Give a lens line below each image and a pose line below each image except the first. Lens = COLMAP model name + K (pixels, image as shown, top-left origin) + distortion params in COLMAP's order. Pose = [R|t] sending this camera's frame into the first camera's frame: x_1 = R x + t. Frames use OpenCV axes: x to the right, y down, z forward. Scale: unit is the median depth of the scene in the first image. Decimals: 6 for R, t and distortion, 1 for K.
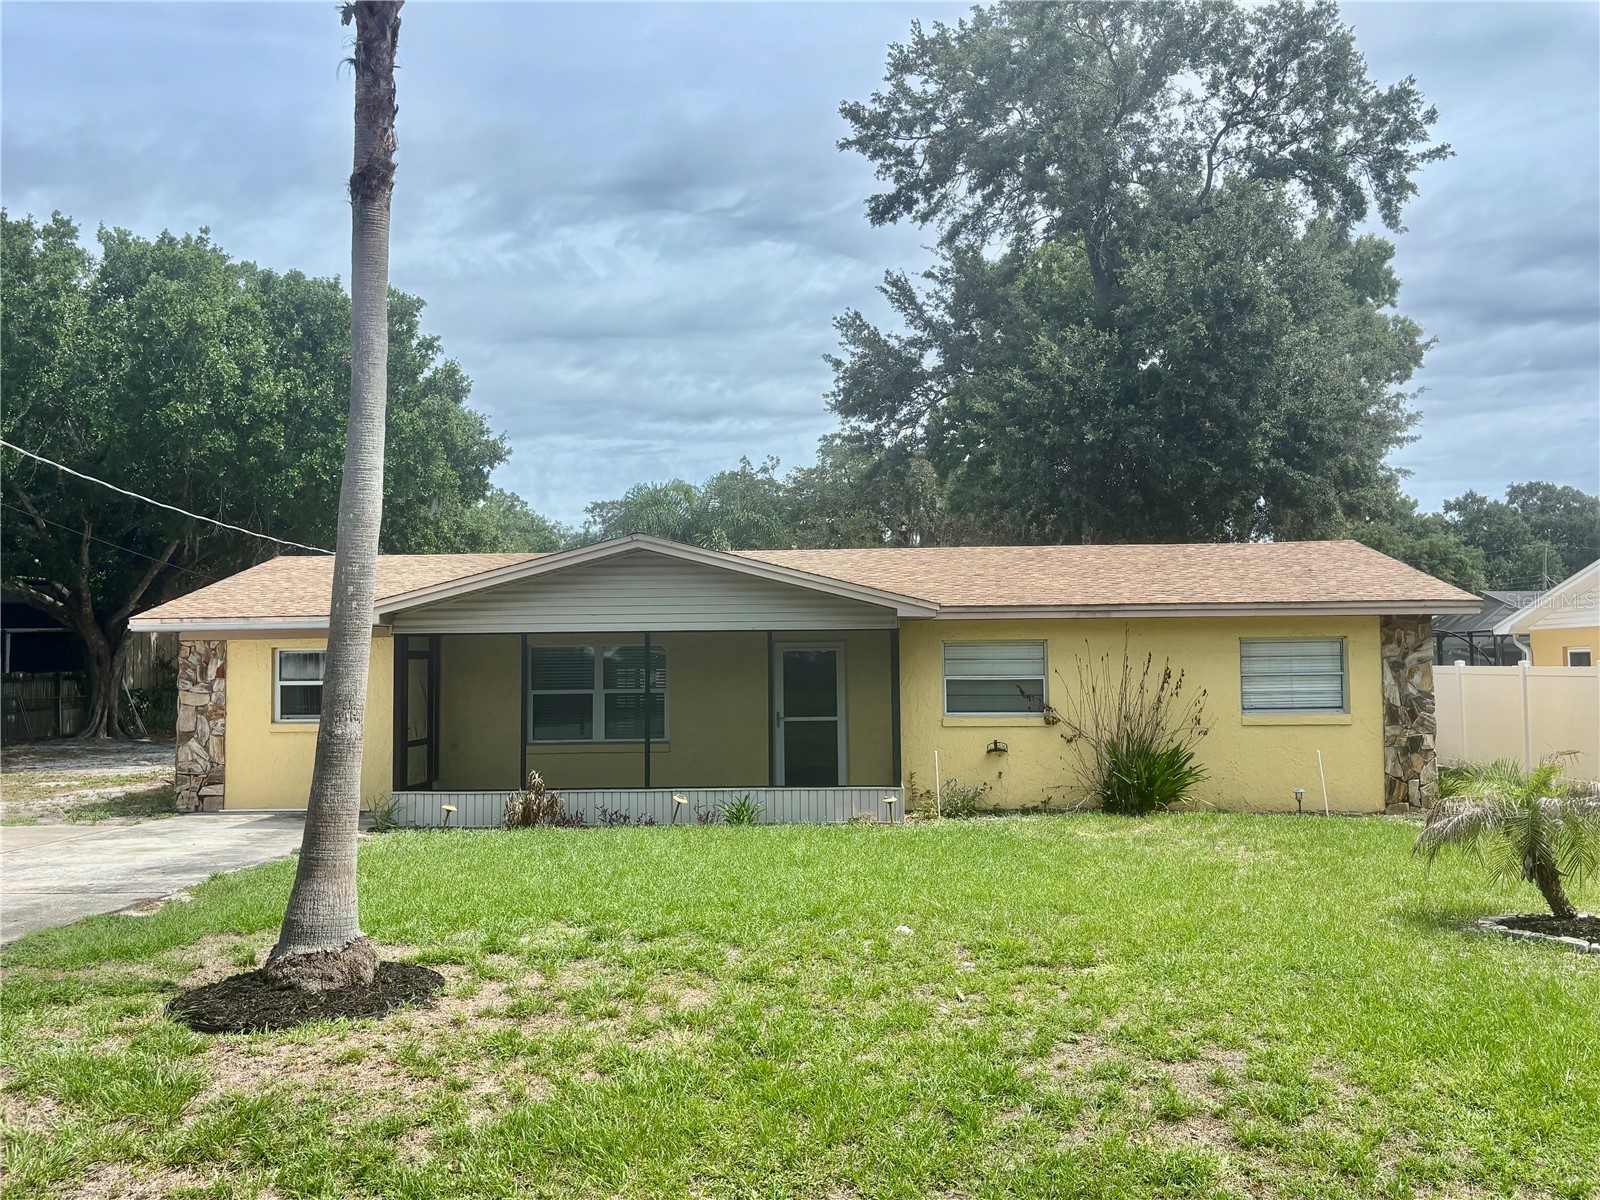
lens RADIAL K [[1359.5, 0, 830.0], [0, 1359.5, 585.4], [0, 0, 1]] dist [0.091386, -0.137975]
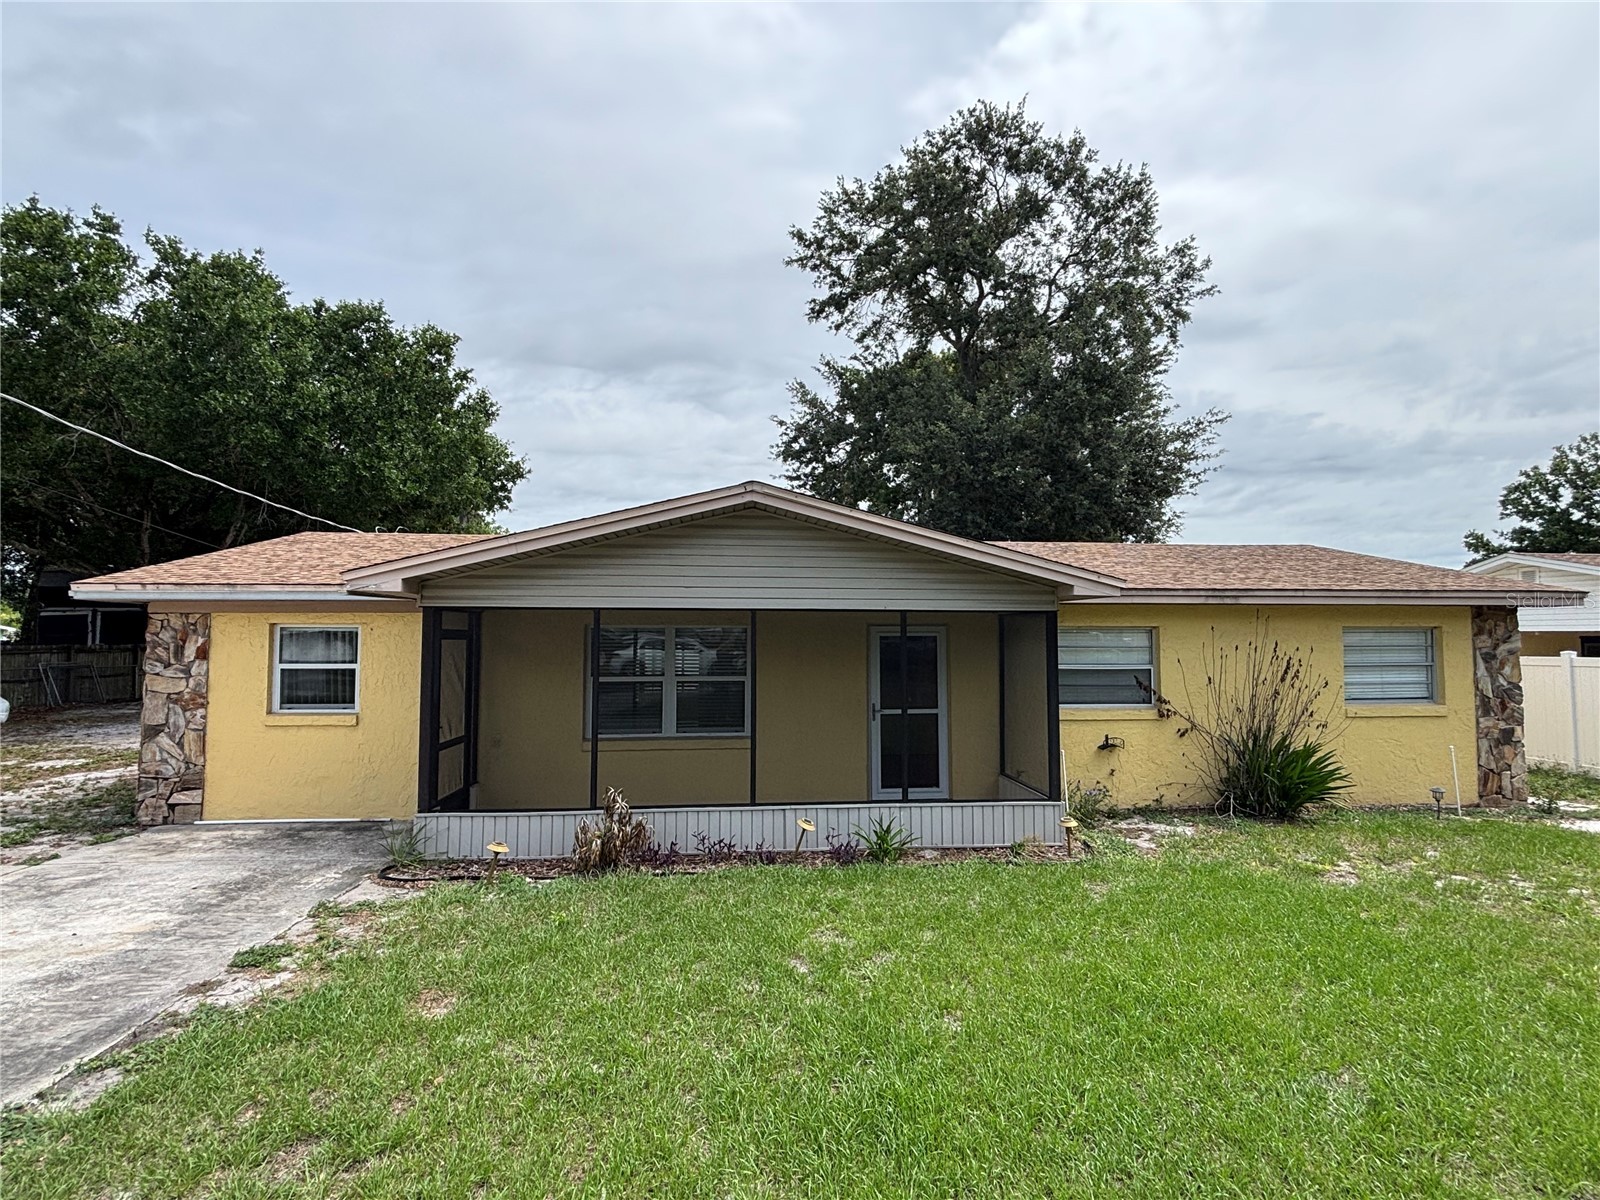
lens RADIAL K [[777.4, 0, 805.7], [0, 777.4, 599.4], [0, 0, 1]] dist [-0.000274, -0.000013]
pose [[0.990225, 0.018645, 0.138230, -0.152257], [-0.018662, 0.999825, -0.001171, 0.025673], [-0.138227, -0.001420, 0.990400, 0.494559]]
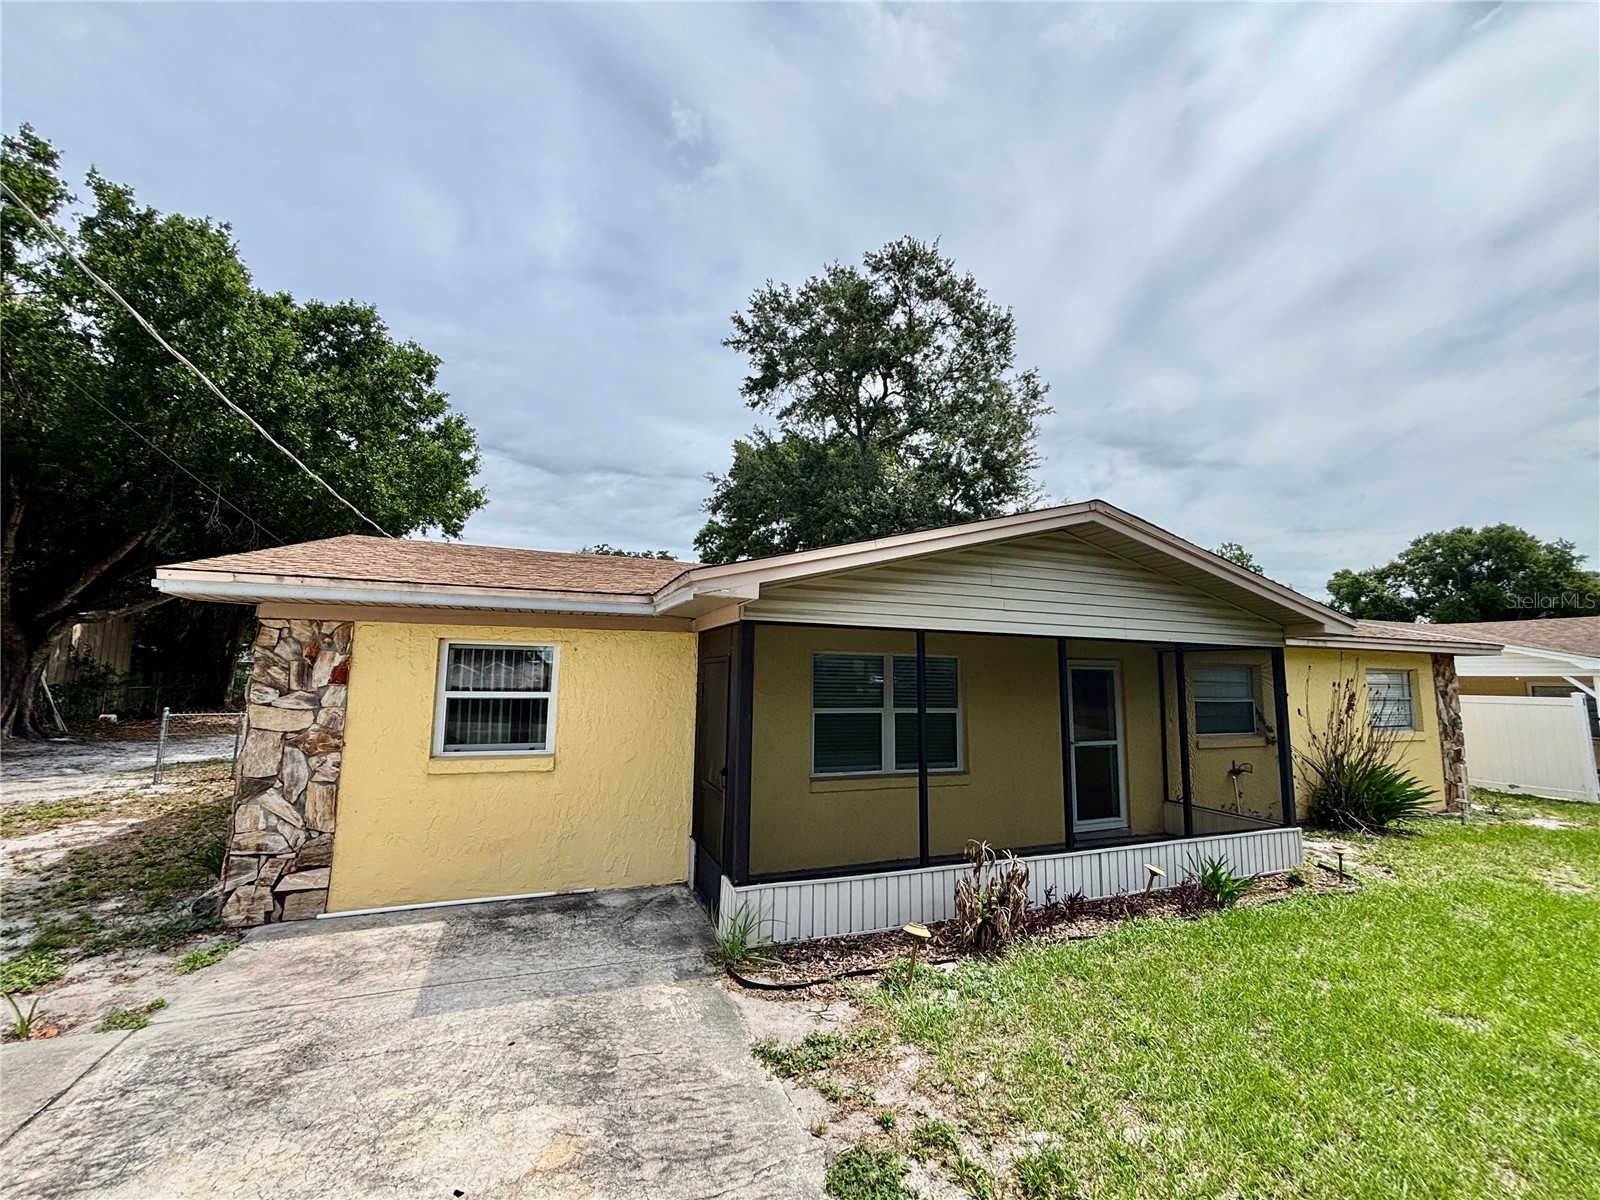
lens RADIAL K [[637.9, 0, 800.0], [0, 637.9, 602.4], [0, 0, 1]] dist [0.010034, -0.004824]
pose [[0.915517, 0.071118, 0.395942, -0.372606], [-0.045538, 0.996244, -0.073648, 0.043470], [-0.399693, 0.049395, 0.915317, 0.665642]]
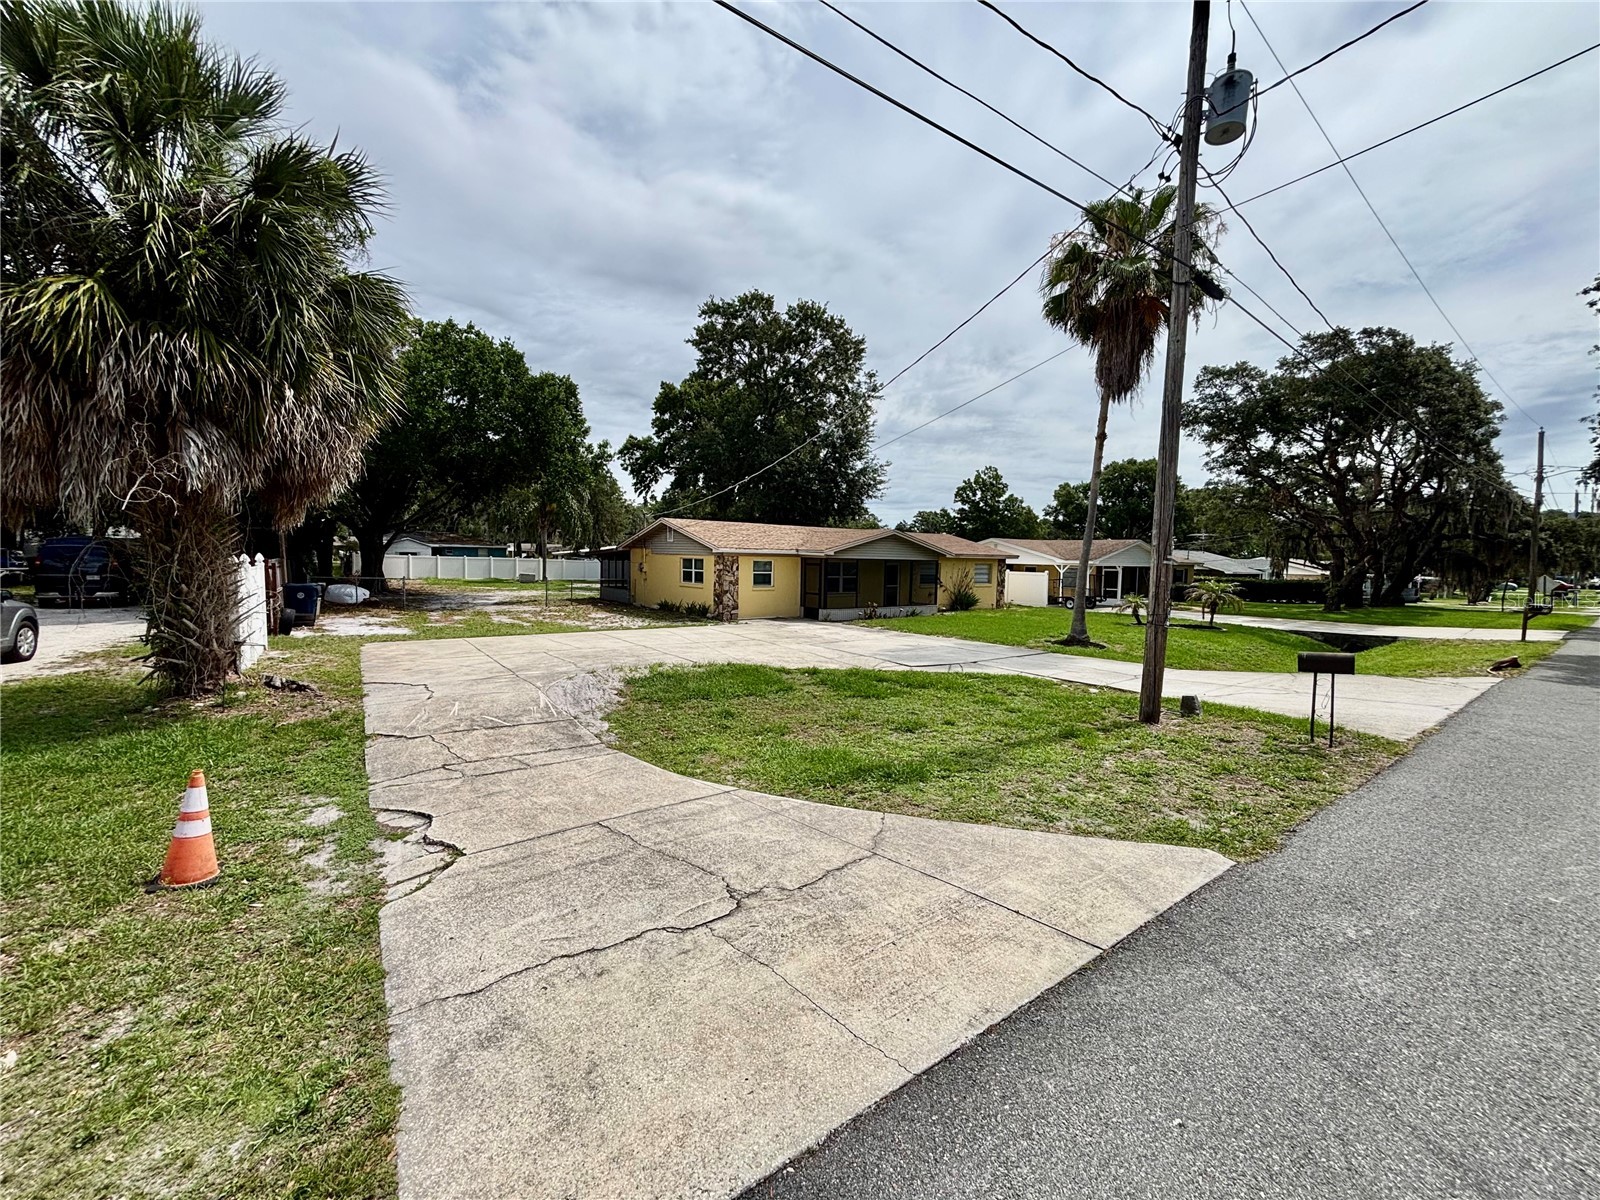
lens RADIAL K [[637.9, 0, 800.0], [0, 637.9, 602.4], [0, 0, 1]] dist [0.010034, -0.004824]
pose [[0.772279, -0.018049, 0.635027, -1.139319], [-0.063663, 0.992366, 0.105627, -0.009512], [-0.632086, -0.122001, 0.765234, -0.035440]]
